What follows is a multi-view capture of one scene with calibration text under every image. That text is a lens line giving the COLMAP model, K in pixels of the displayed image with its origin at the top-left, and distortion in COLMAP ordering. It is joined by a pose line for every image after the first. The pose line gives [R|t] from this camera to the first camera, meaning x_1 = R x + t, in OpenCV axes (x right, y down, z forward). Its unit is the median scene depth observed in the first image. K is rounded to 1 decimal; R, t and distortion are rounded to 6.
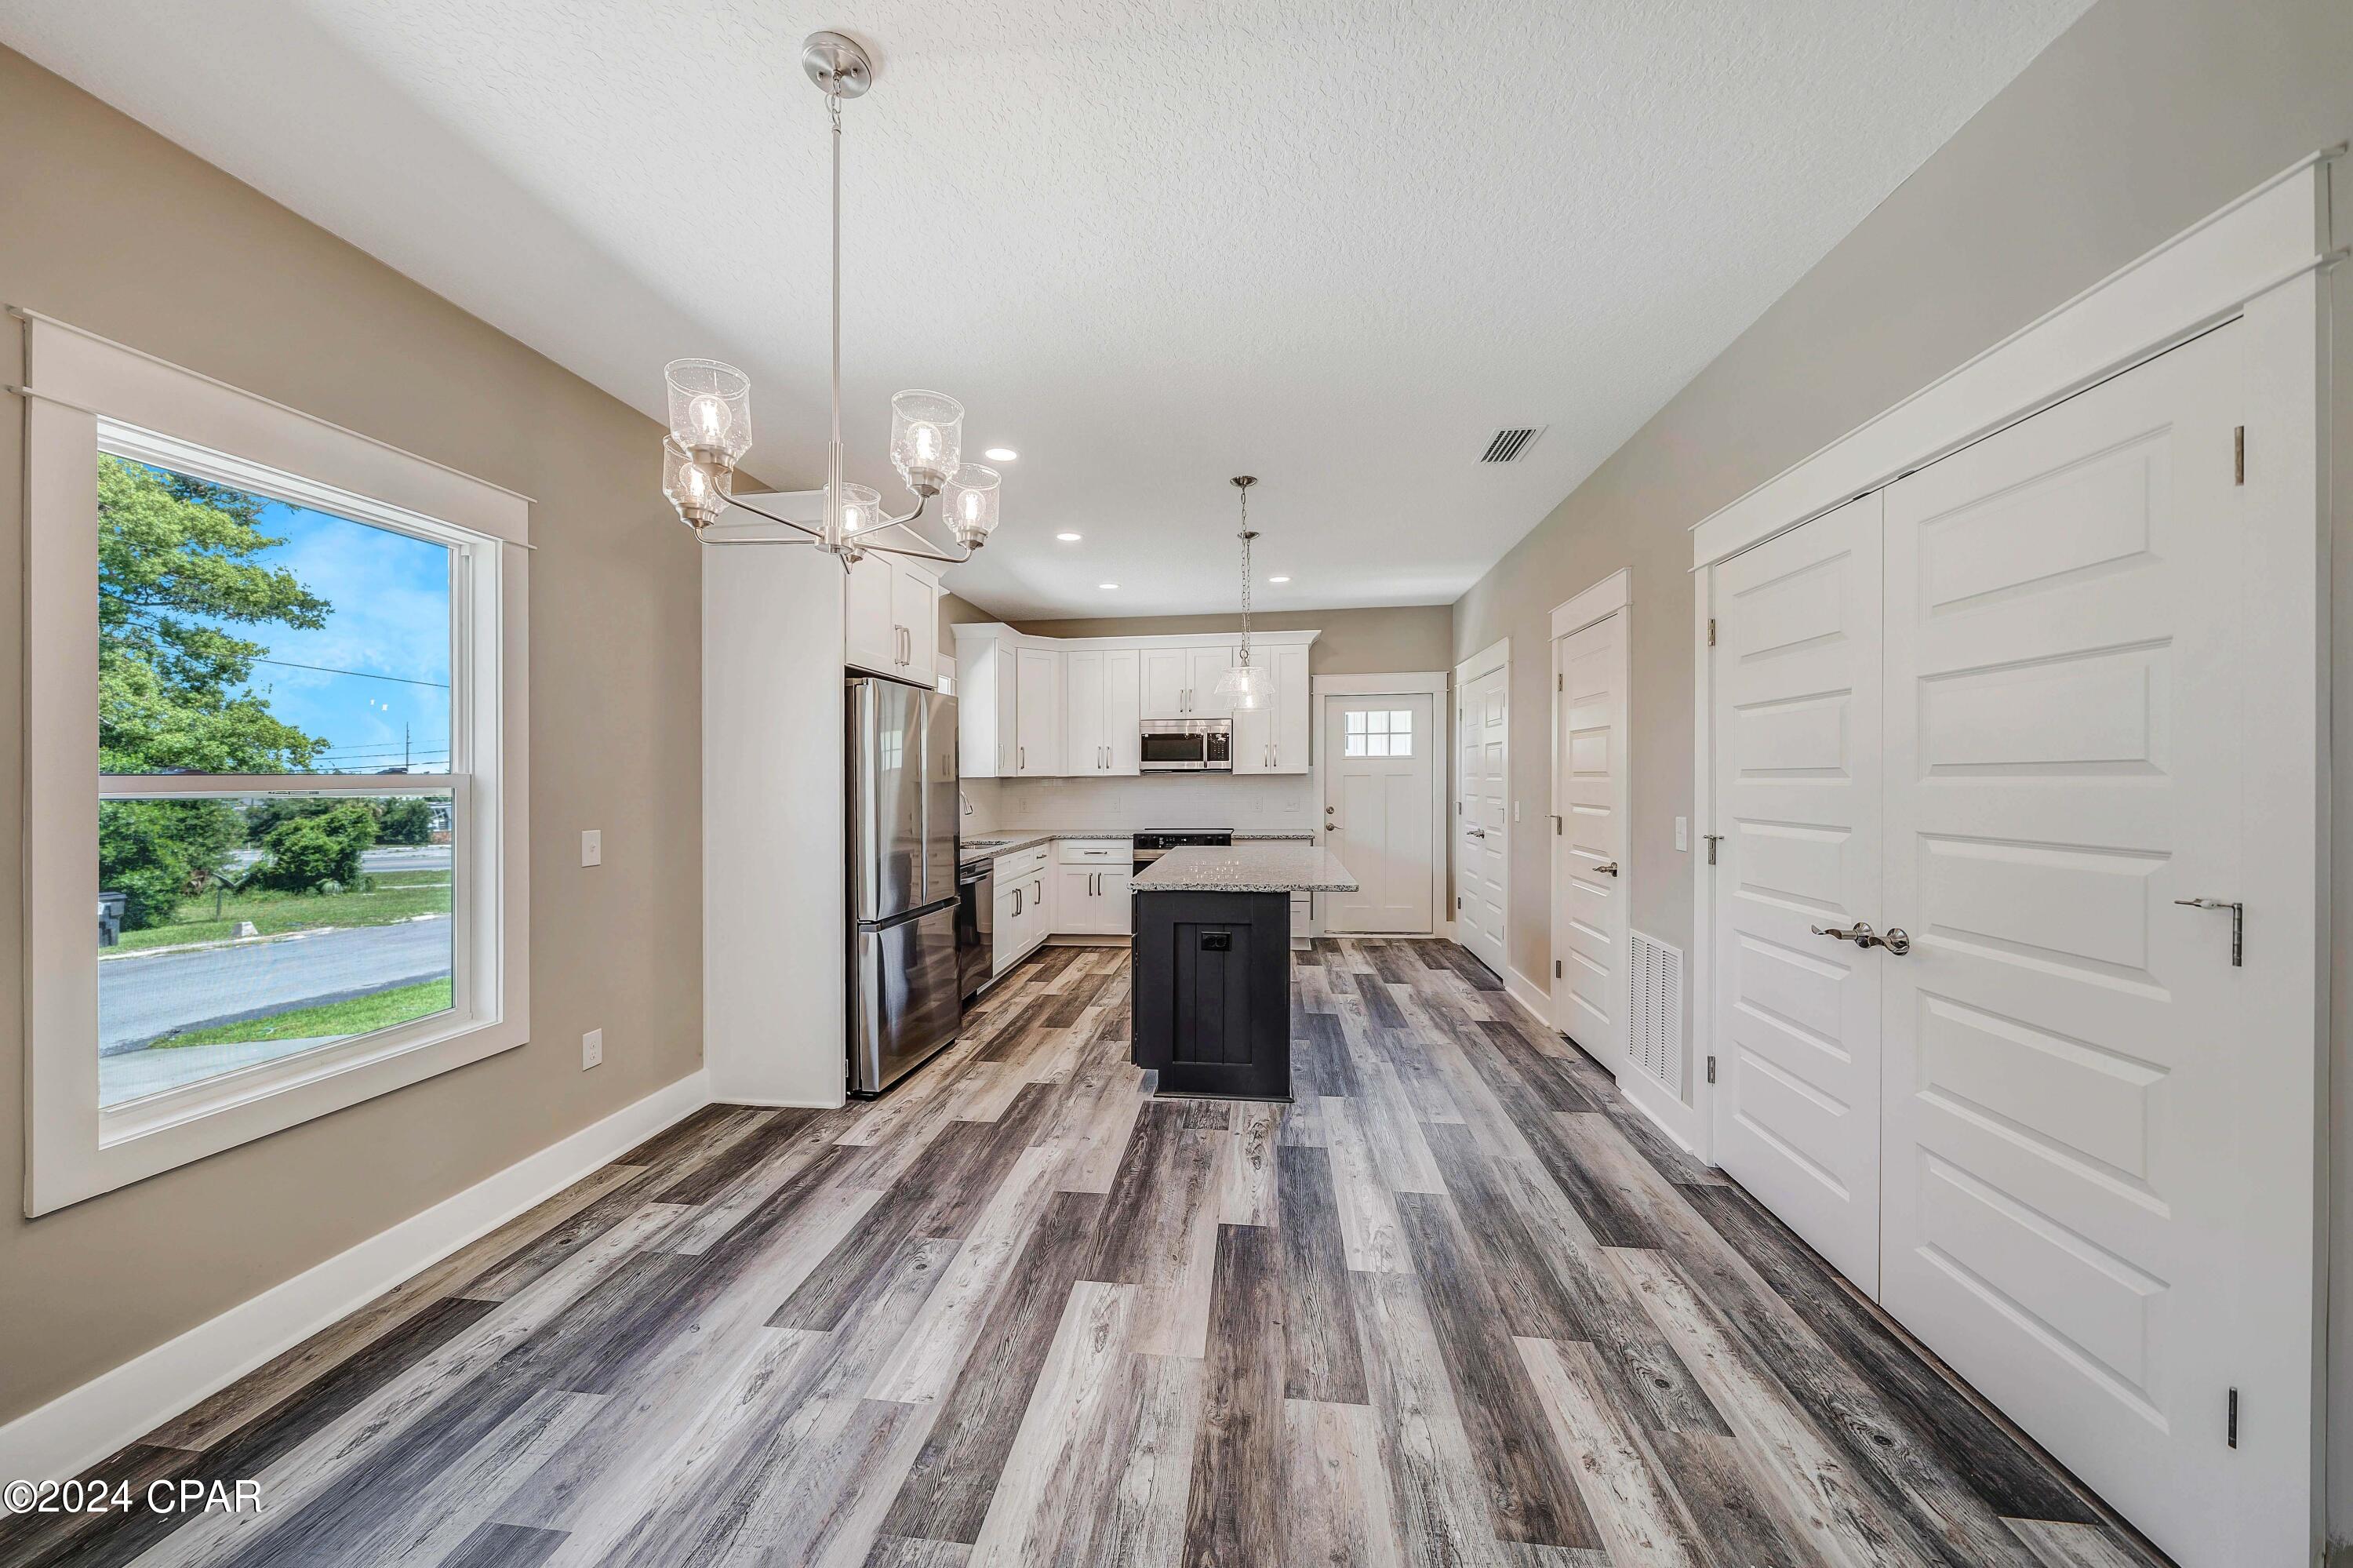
lens RADIAL K [[819.0, 0, 1160.5], [0, 819.0, 781.4], [0, 0, 1]] dist [-0.001660, 0.000047]
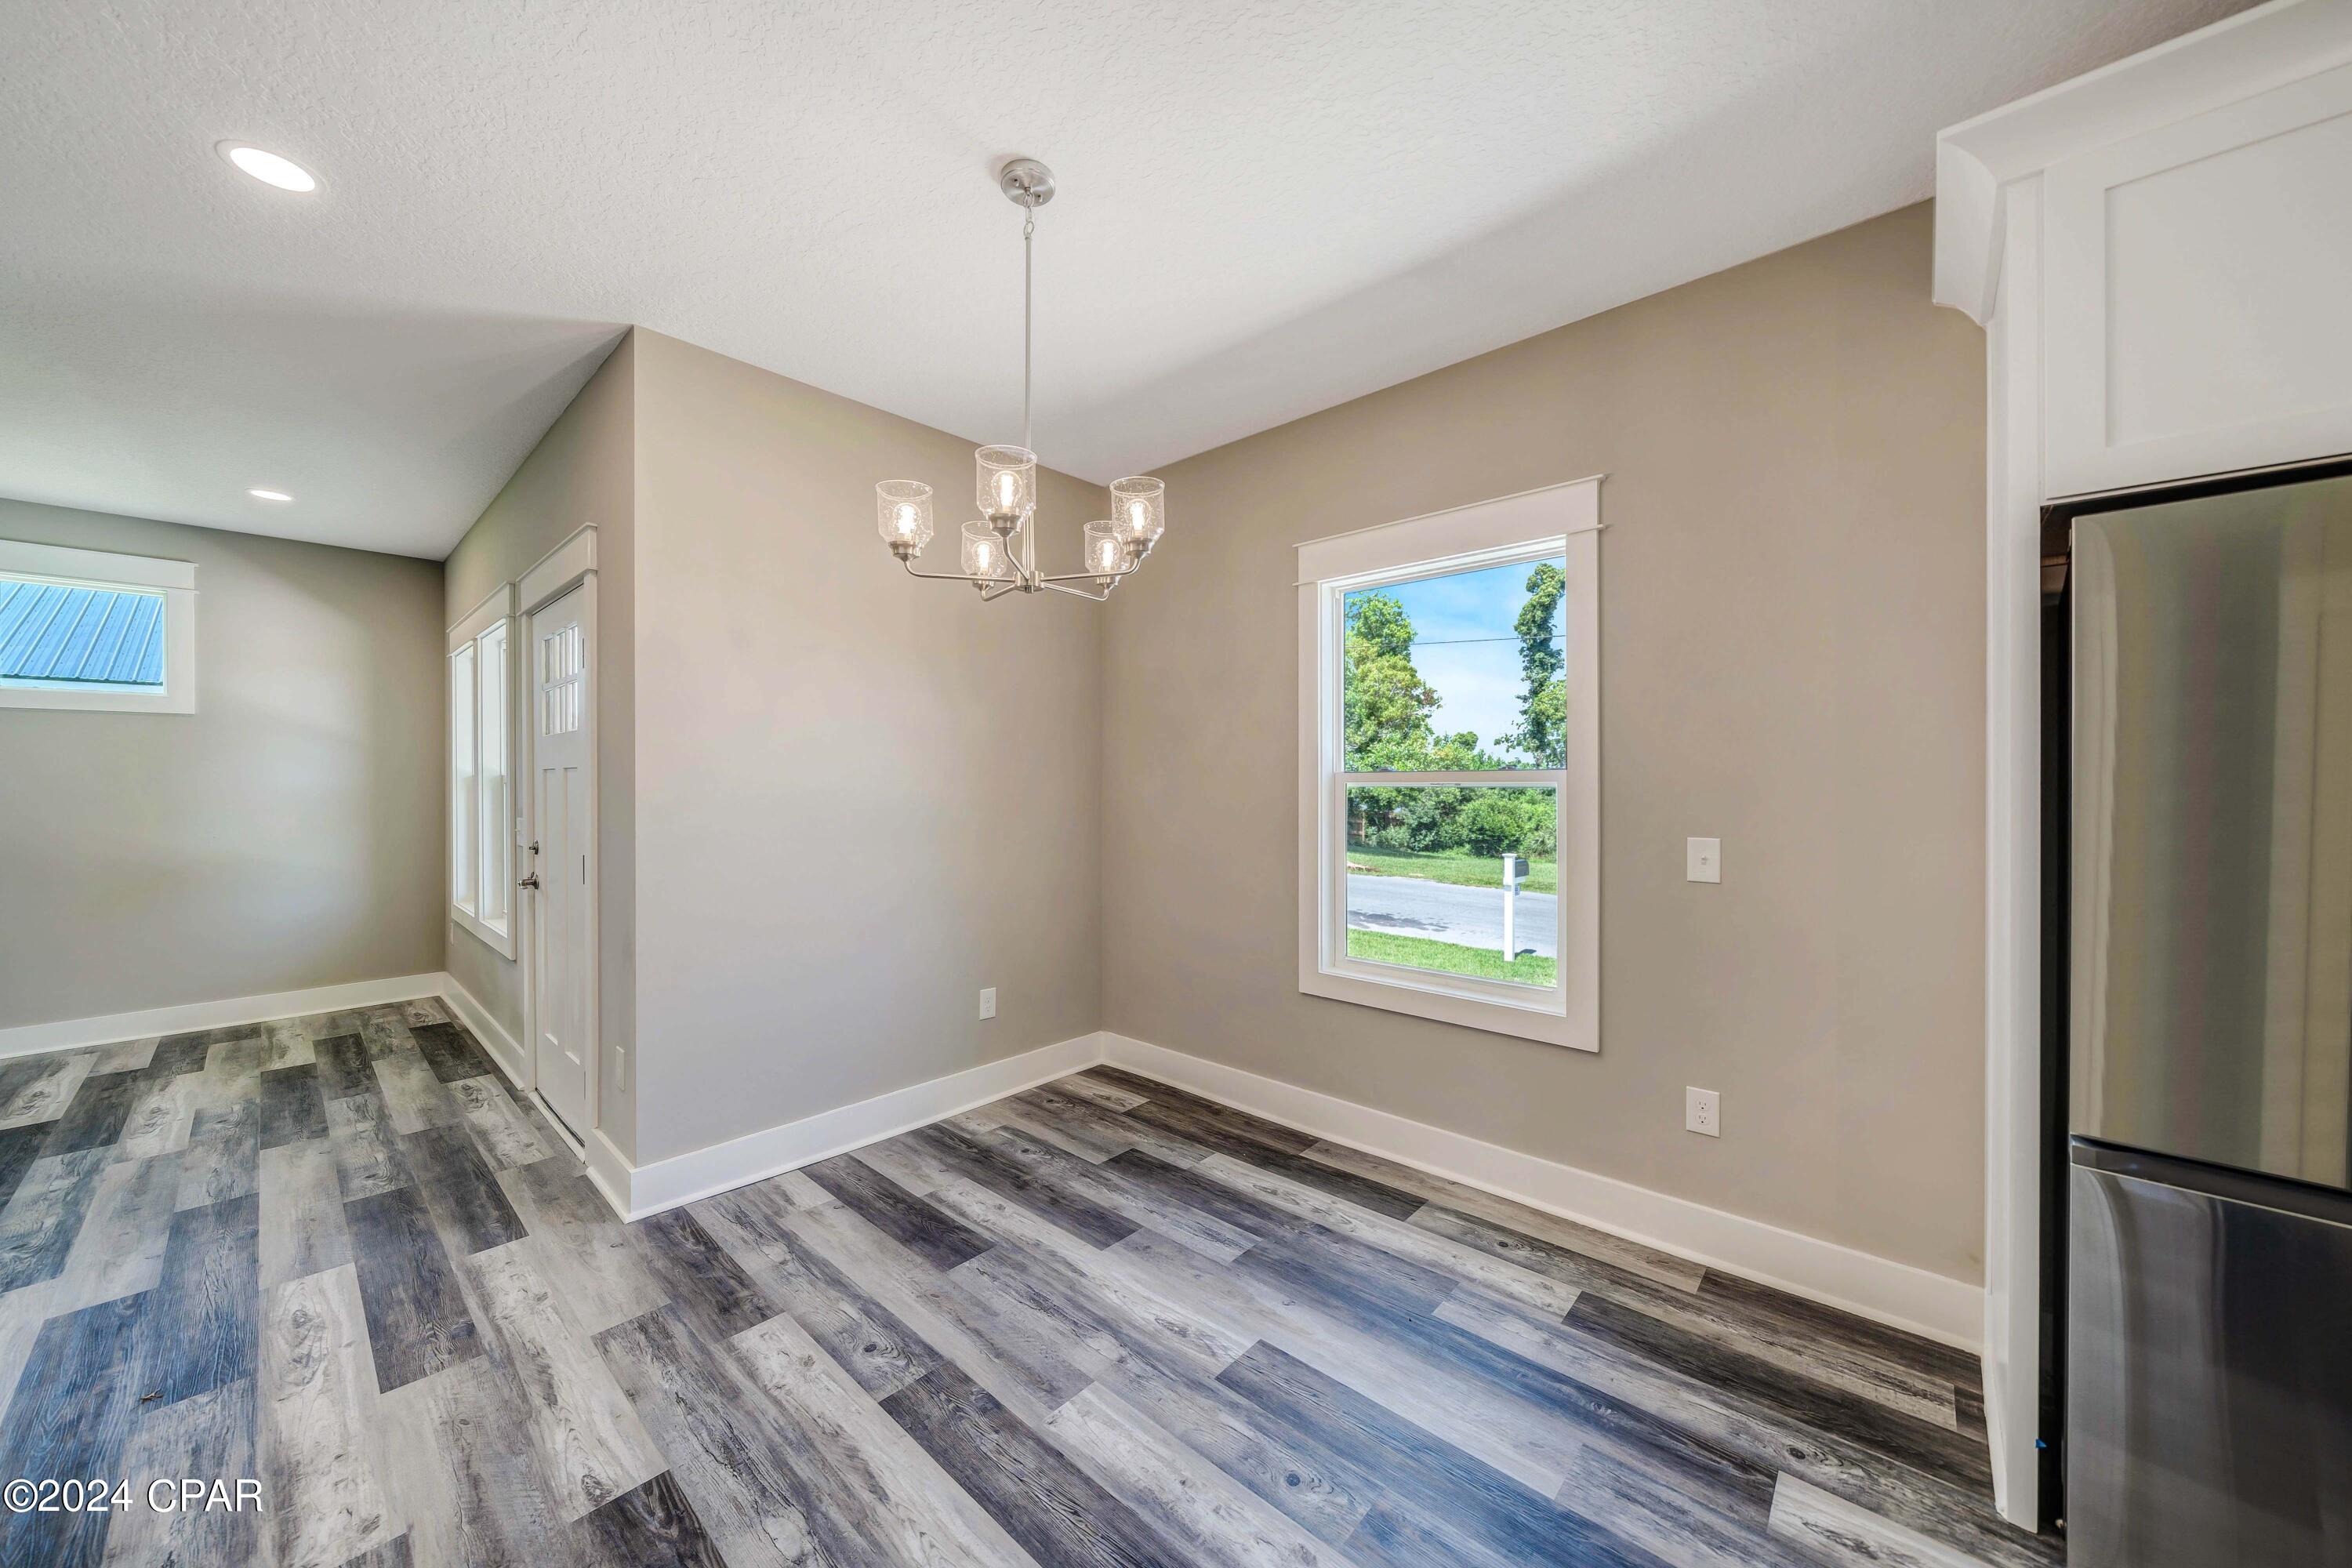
lens RADIAL K [[835.9, 0, 1163.4], [0, 835.9, 780.2], [0, 0, 1]] dist [-0.001258, 0.000071]
pose [[-0.575711, 0.009564, -0.817598, 0.272161], [0.005263, 0.999954, 0.007990, -0.005693], [0.817637, 0.000297, -0.575735, 1.038863]]
